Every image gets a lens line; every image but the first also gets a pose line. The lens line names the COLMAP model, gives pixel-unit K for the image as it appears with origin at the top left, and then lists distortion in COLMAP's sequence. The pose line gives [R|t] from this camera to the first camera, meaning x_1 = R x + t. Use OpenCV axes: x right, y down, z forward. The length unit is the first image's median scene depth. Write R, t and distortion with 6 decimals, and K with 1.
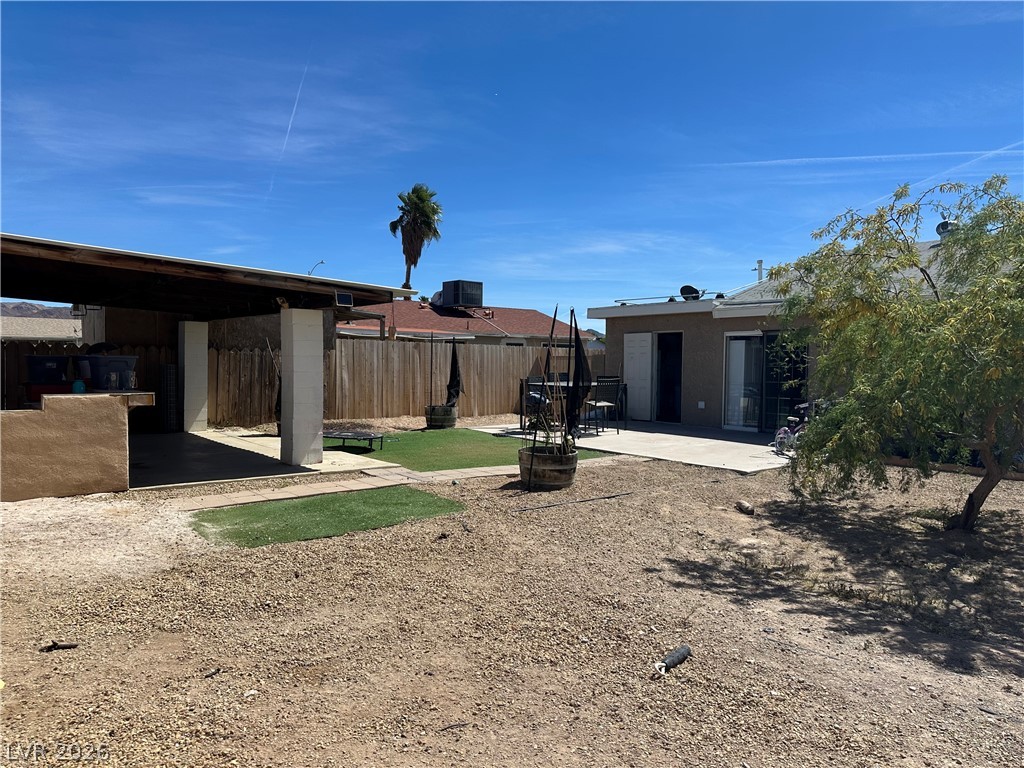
lens RADIAL K [[710.5, 0, 510.5], [0, 710.5, 385.4], [0, 0, 1]] dist [0.089888, -0.109526]
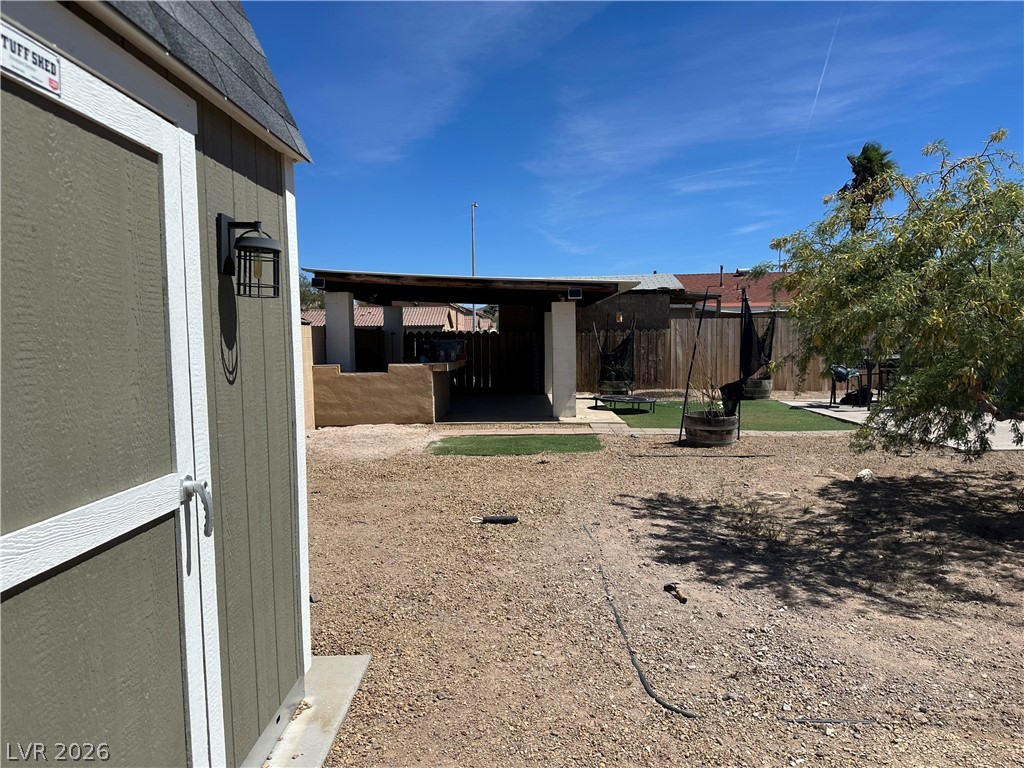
lens RADIAL K [[714.9, 0, 511.3], [0, 714.9, 381.9], [0, 0, 1]] dist [0.075886, -0.108051]
pose [[0.767866, 0.018493, -0.640343, 0.643603], [-0.000455, 0.999599, 0.028322, 0.007070], [0.640610, -0.021456, 0.767567, -0.117553]]
